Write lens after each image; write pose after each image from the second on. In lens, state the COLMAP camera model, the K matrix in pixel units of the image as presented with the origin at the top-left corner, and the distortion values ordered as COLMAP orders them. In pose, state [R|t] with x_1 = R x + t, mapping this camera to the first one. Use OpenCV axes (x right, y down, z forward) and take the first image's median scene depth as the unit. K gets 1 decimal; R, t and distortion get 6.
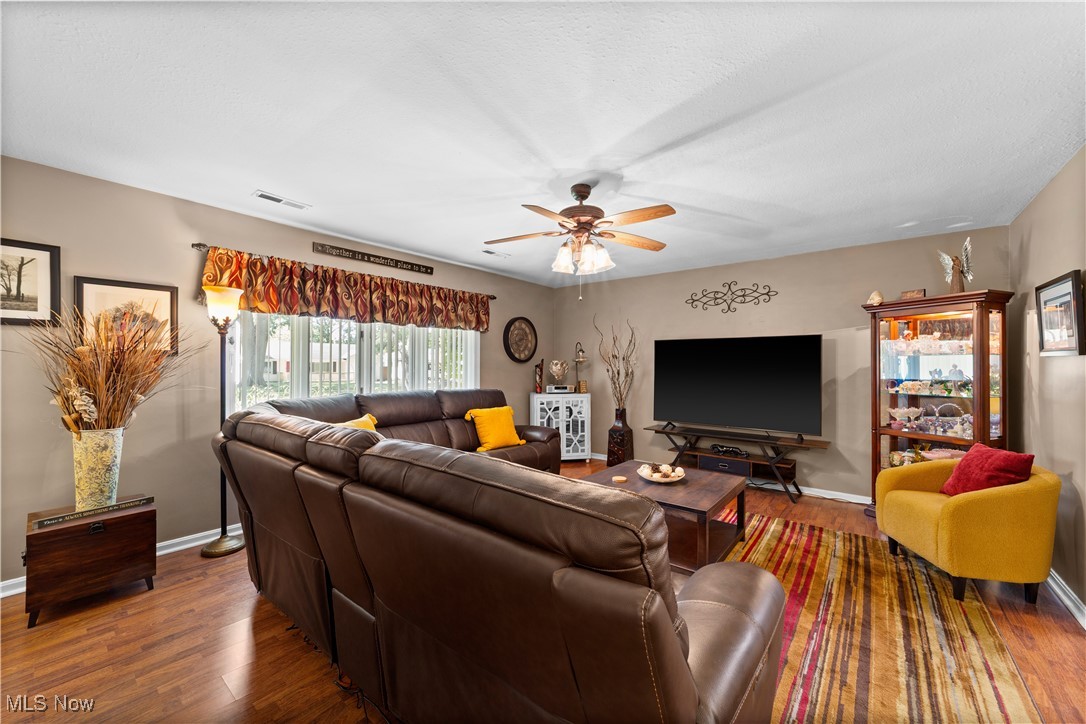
lens RADIAL K [[415.4, 0, 544.2], [0, 415.4, 364.8], [0, 0, 1]] dist [-0.023919, 0.009104]
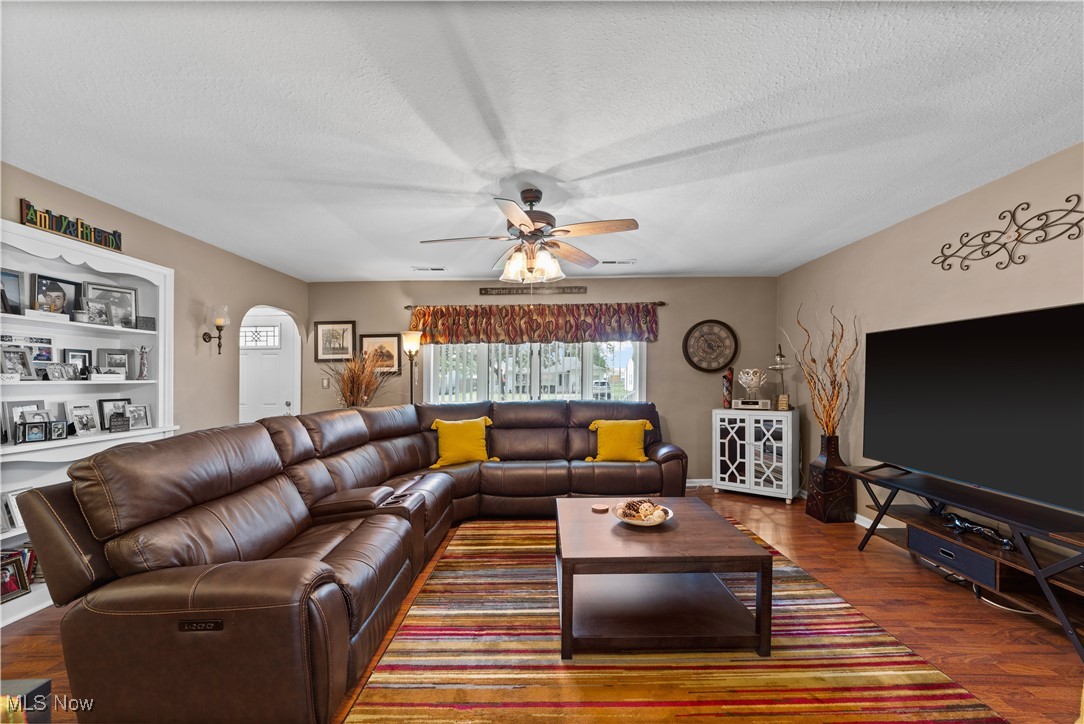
lens RADIAL K [[414.0, 0, 545.9], [0, 414.0, 382.0], [0, 0, 1]] dist [-0.001839, 0.000206]
pose [[0.635748, -0.004124, -0.771886, 0.498692], [0.016403, 0.999832, 0.008168, 0.003040], [0.771722, -0.017854, 0.635709, 0.235185]]
